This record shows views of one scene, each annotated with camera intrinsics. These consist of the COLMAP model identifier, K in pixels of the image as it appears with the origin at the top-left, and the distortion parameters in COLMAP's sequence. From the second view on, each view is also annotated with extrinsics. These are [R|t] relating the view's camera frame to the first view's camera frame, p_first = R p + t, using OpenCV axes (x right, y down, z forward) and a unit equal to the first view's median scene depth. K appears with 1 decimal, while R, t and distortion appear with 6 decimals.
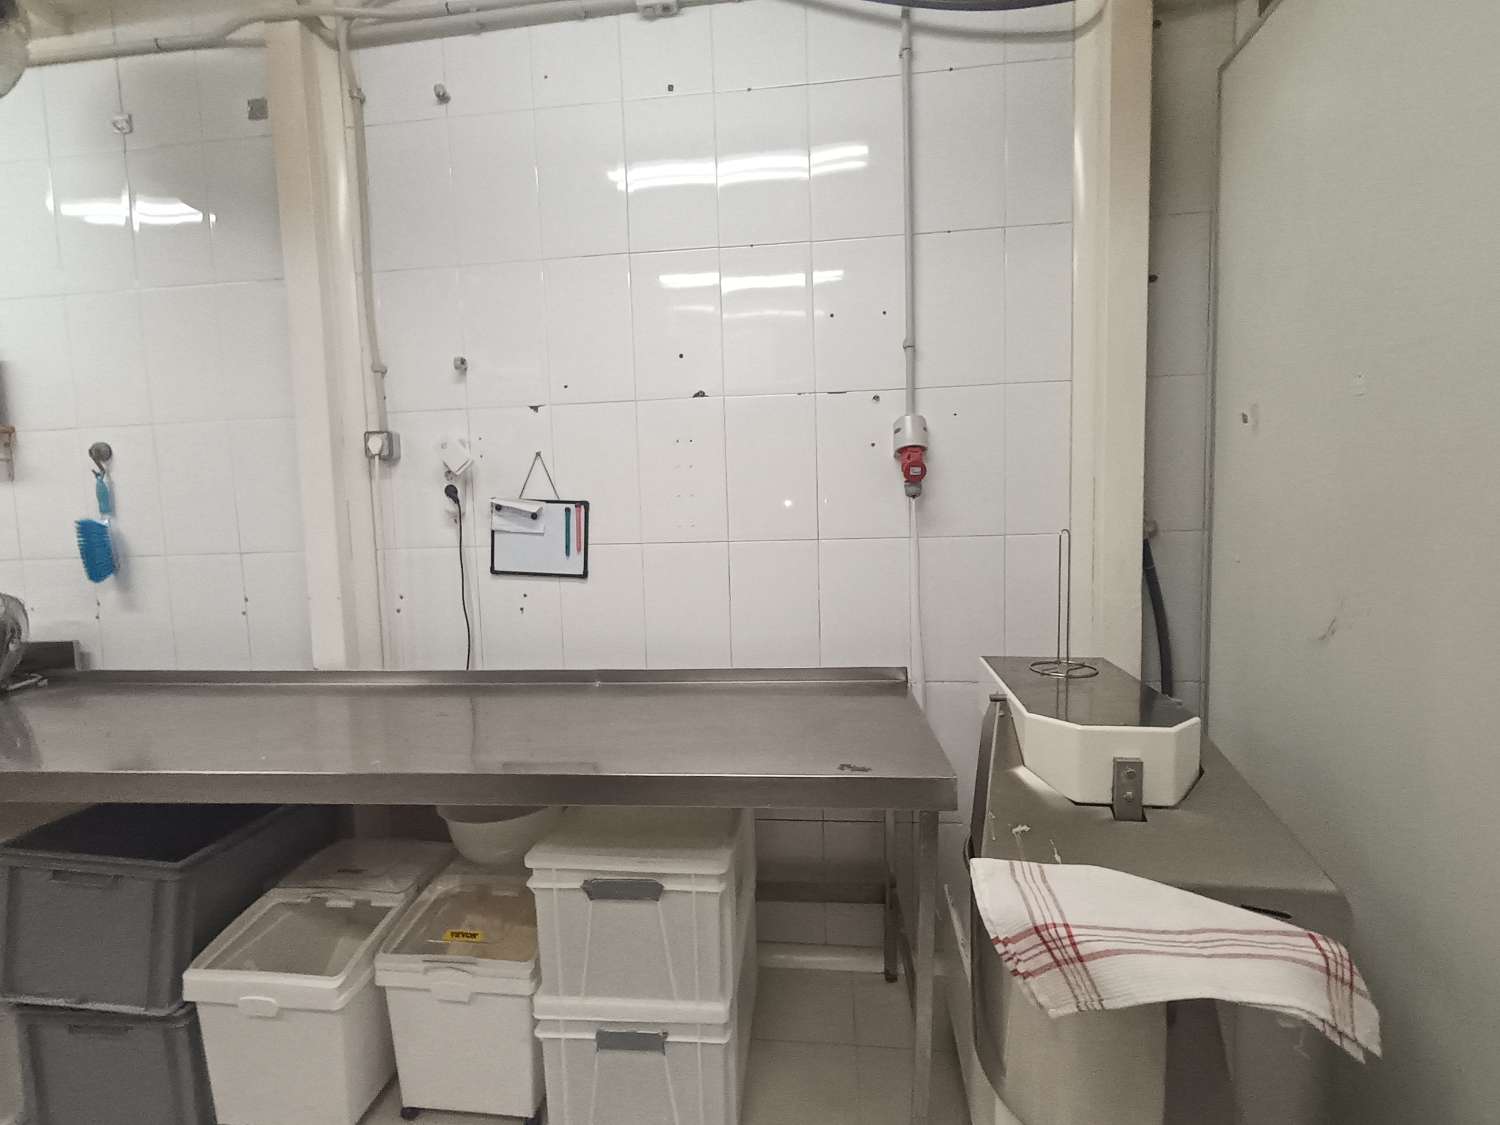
lens RADIAL K [[709.5, 0, 747.9], [0, 709.5, 560.2], [0, 0, 1]] dist [0.009069, -0.004084]
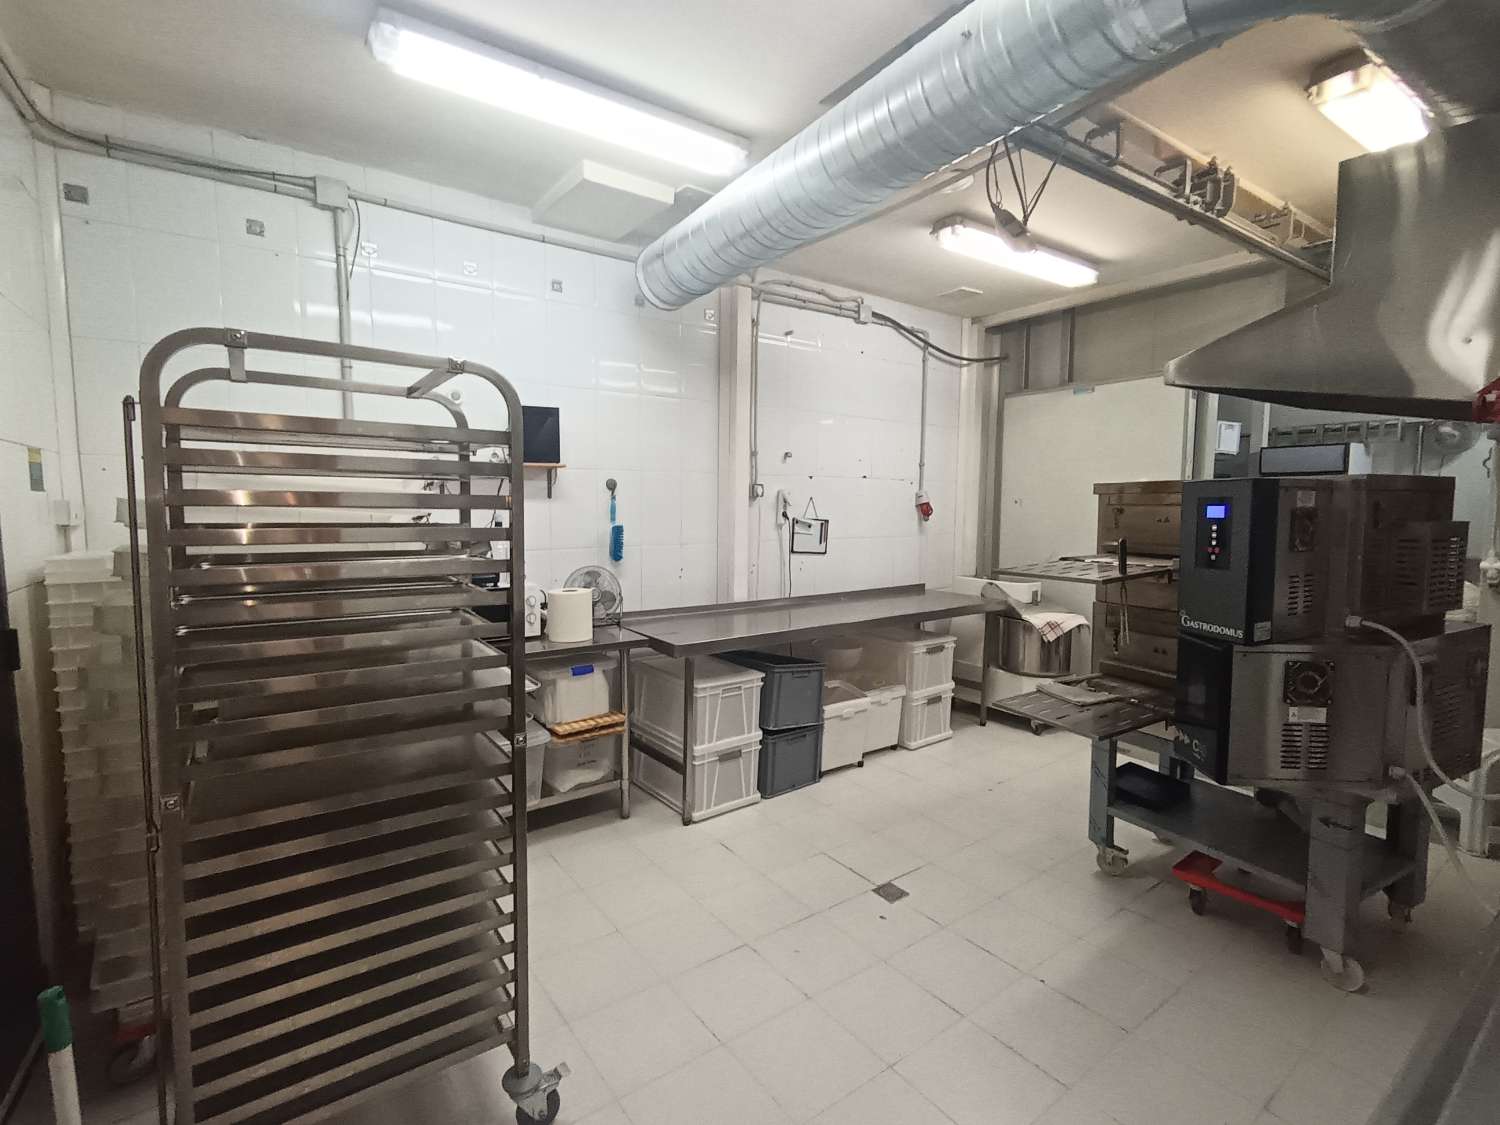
lens RADIAL K [[709.5, 0, 735.8], [0, 709.5, 565.2], [0, 0, 1]] dist [0.009069, -0.004084]
pose [[0.738084, -0.023595, 0.674296, -2.165142], [0.023476, 0.999681, 0.009284, 0.036298], [-0.674300, 0.008977, 0.738403, -0.520155]]
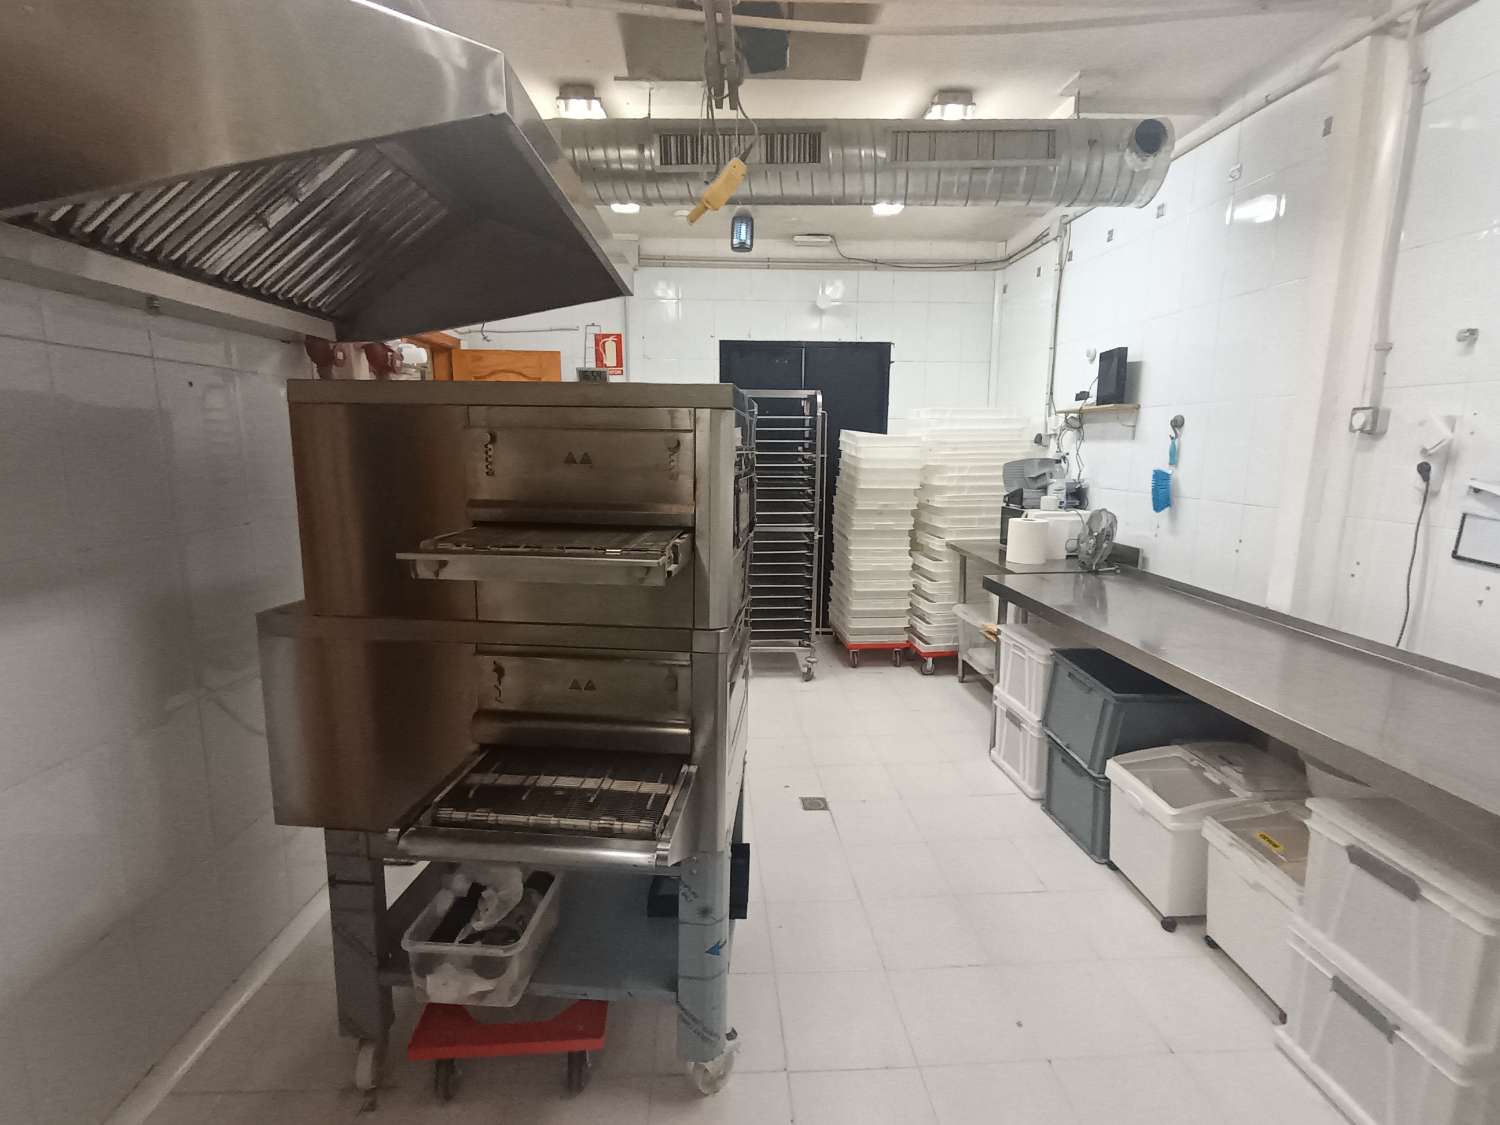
lens RADIAL K [[709.5, 0, 752.5], [0, 709.5, 562.2], [0, 0, 1]] dist [0.009069, -0.004084]
pose [[0.177693, 0.197848, -0.963992, 0.441793], [-0.090080, 0.978739, 0.184270, -0.074858], [0.979954, 0.054093, 0.191738, -0.112822]]
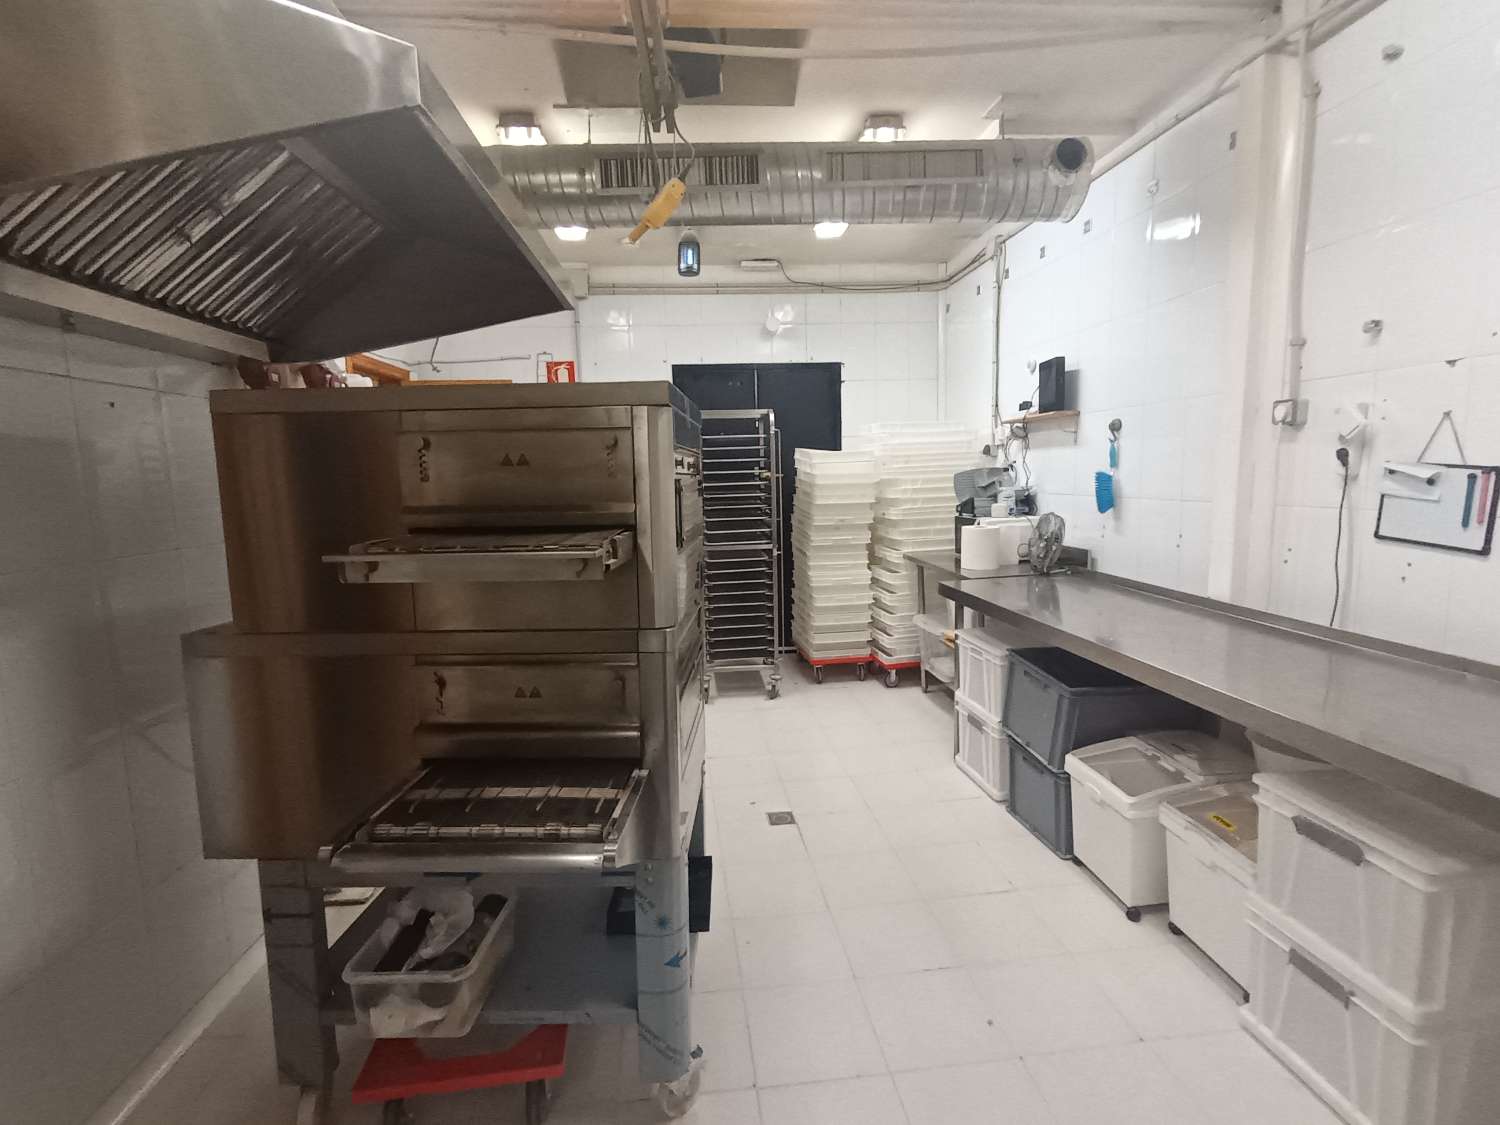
lens RADIAL K [[709.5, 0, 752.0], [0, 709.5, 562.4], [0, 0, 1]] dist [0.009069, -0.004084]
pose [[0.229501, 0.149767, -0.961717, 0.451092], [-0.057085, 0.988461, 0.140309, -0.041685], [0.971633, 0.022699, 0.235403, -0.087778]]
